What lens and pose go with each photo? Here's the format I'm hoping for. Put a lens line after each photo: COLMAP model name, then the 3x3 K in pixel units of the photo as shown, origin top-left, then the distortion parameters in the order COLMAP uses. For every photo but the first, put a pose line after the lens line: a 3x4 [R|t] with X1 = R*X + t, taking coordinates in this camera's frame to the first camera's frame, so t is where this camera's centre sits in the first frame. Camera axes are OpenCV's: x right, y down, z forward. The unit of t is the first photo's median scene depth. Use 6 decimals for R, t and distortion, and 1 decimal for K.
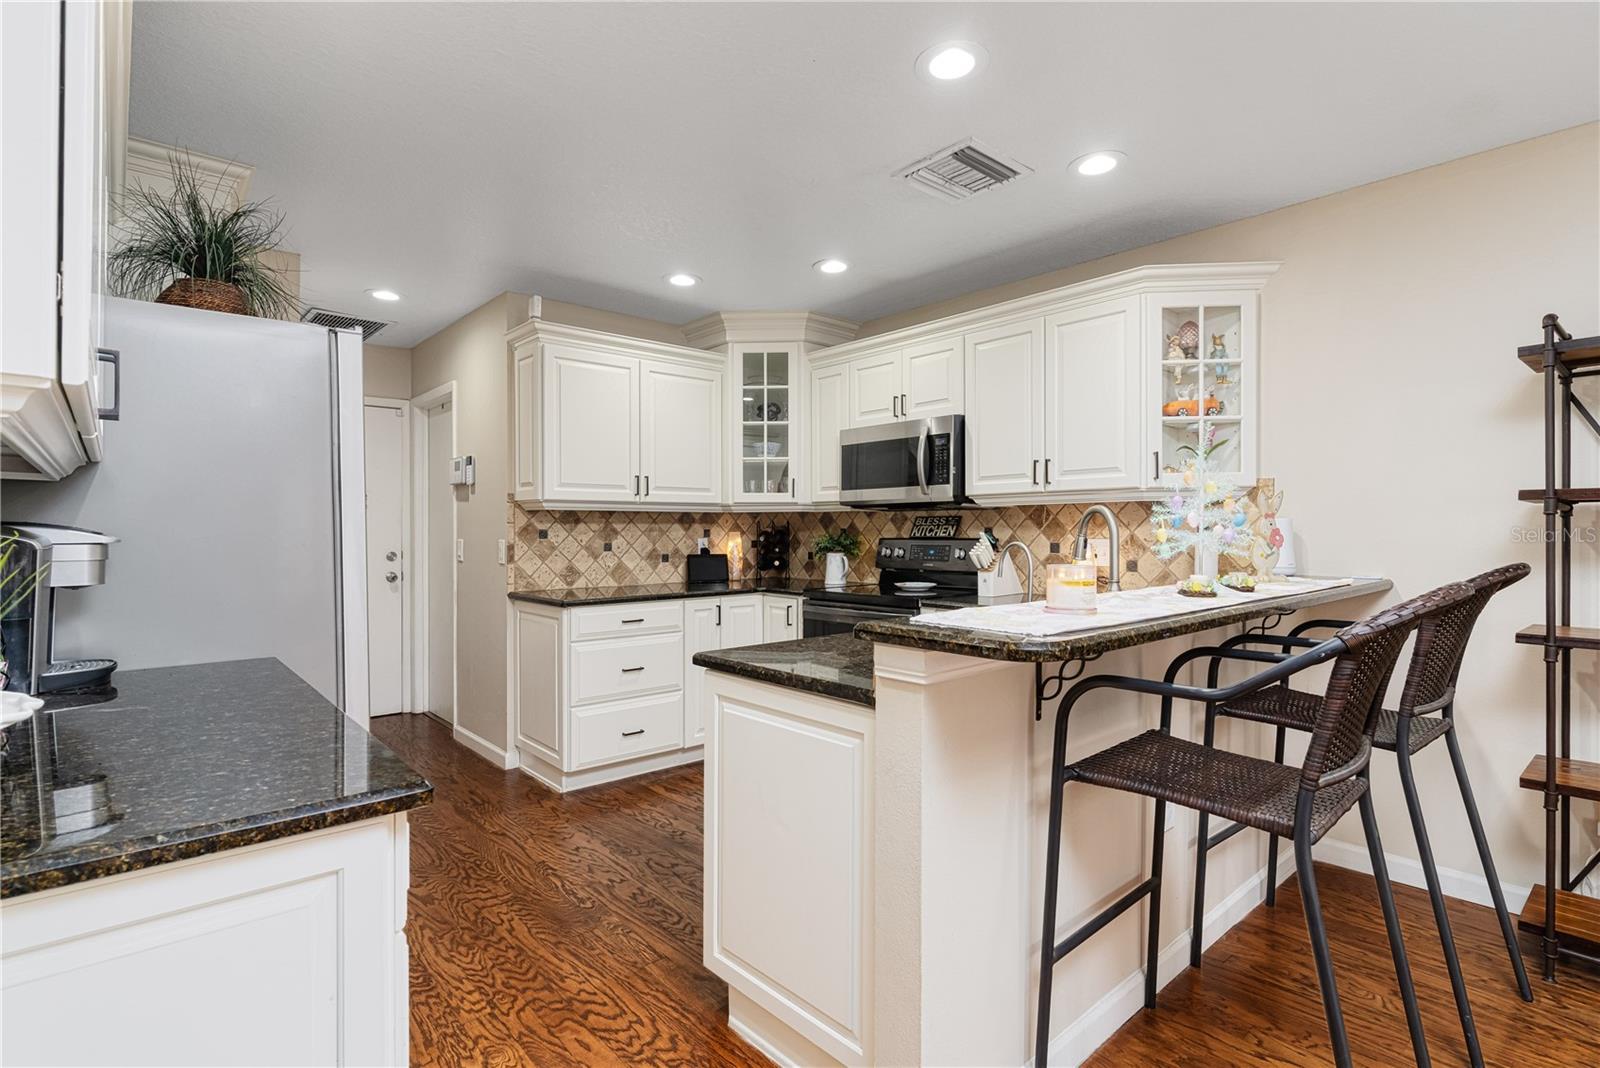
lens RADIAL K [[775.0, 0, 802.5], [0, 775.0, 523.4], [0, 0, 1]] dist [-0.003889, -0.000734]
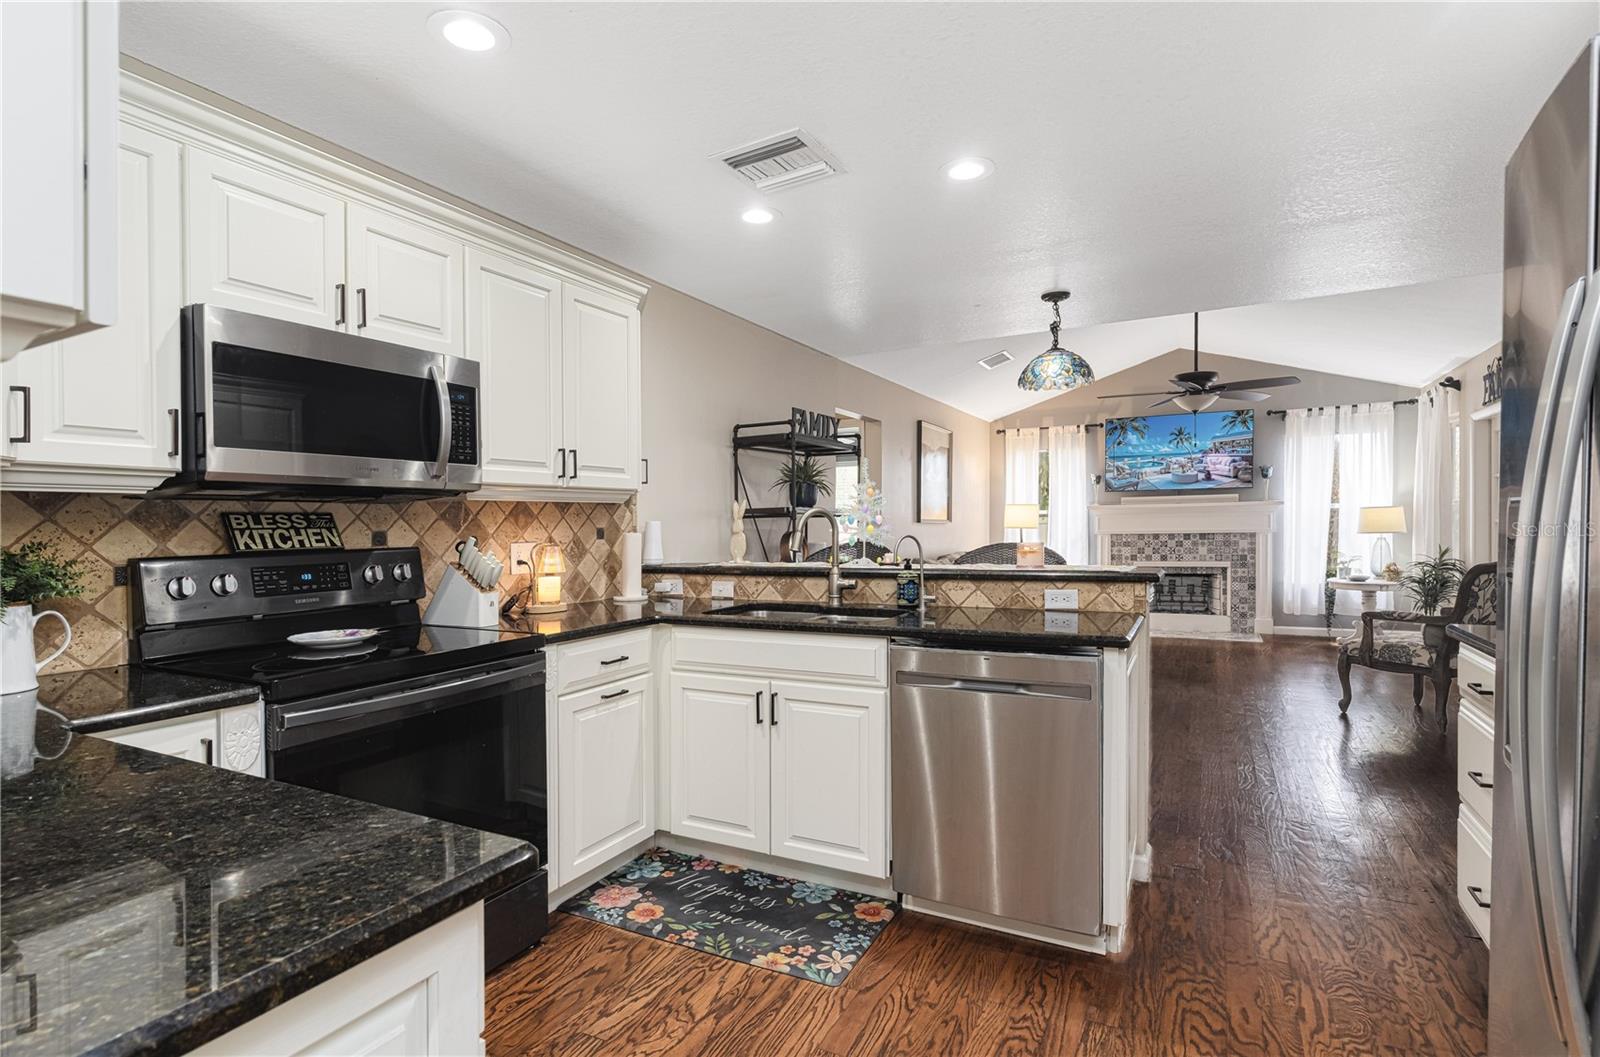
lens RADIAL K [[775.0, 0, 803.3], [0, 775.0, 533.6], [0, 0, 1]] dist [-0.003889, -0.000734]
pose [[-0.349940, -0.000557, 0.936772, -0.555347], [0.011210, 0.999926, 0.004783, 0.009049], [-0.936705, 0.012175, -0.349908, 1.013593]]
